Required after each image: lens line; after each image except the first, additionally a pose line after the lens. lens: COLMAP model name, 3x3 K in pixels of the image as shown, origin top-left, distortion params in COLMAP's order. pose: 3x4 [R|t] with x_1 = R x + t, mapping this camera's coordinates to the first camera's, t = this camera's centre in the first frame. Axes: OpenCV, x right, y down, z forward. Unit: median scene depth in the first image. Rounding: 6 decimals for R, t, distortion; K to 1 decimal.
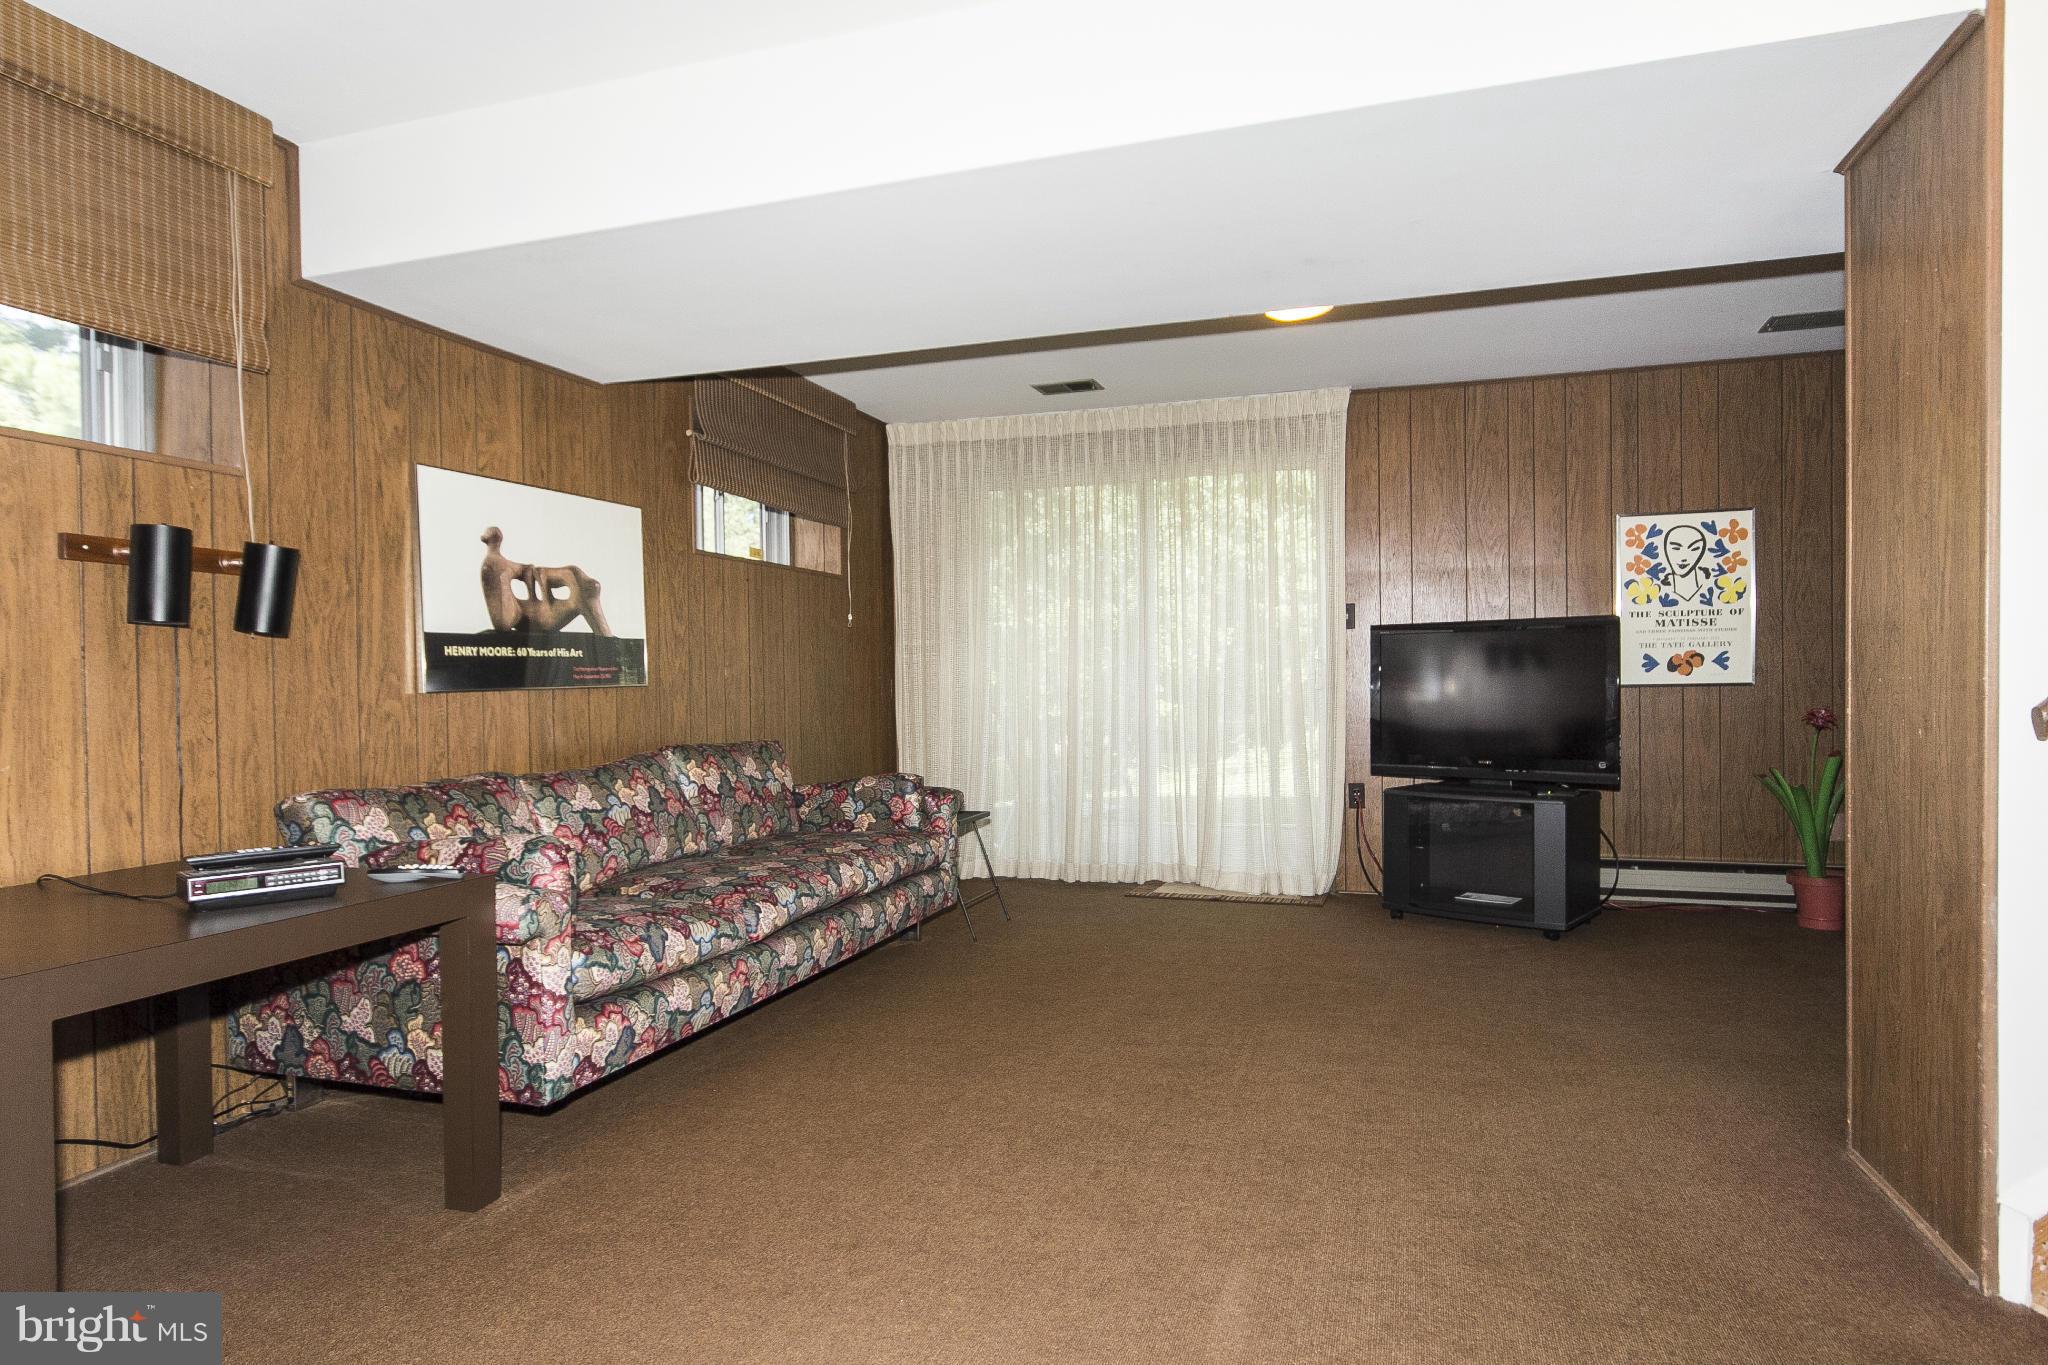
lens RADIAL K [[1185.3, 0, 1024.0], [0, 1185.3, 682.5], [0, 0, 1]] dist [0.000696, 0.000130]
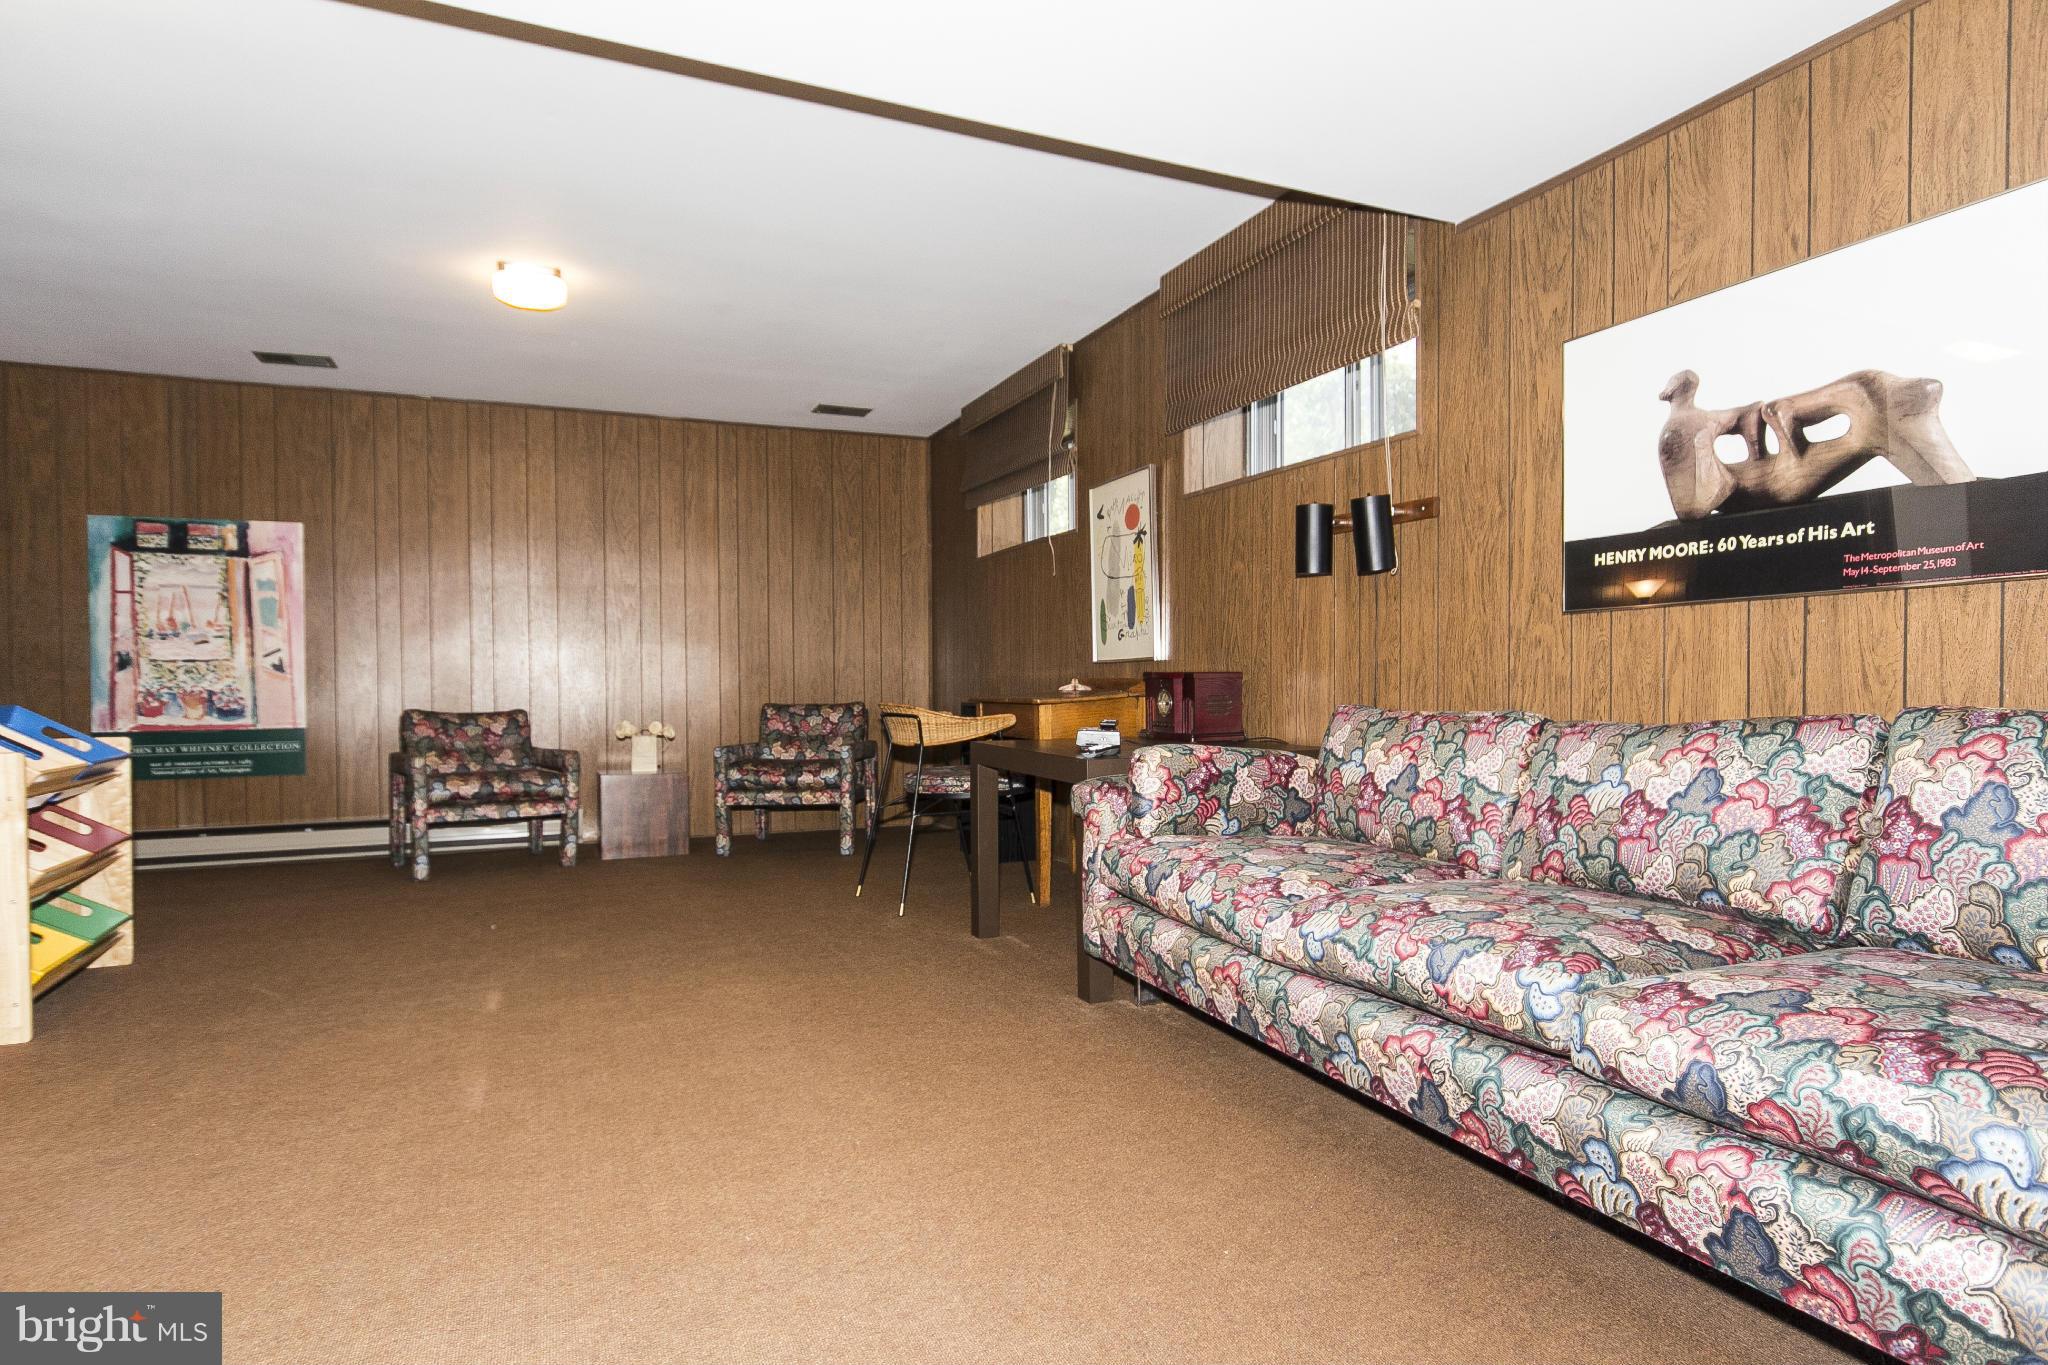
lens RADIAL K [[1074.1, 0, 1024.0], [0, 1074.1, 682.5], [0, 0, 1]] dist [-0.000572, 0.000102]
pose [[-0.734096, 0.022429, -0.678675, 0.295822], [0.012887, 0.999735, 0.019100, 0.037888], [0.678923, 0.005275, -0.734190, 1.300377]]
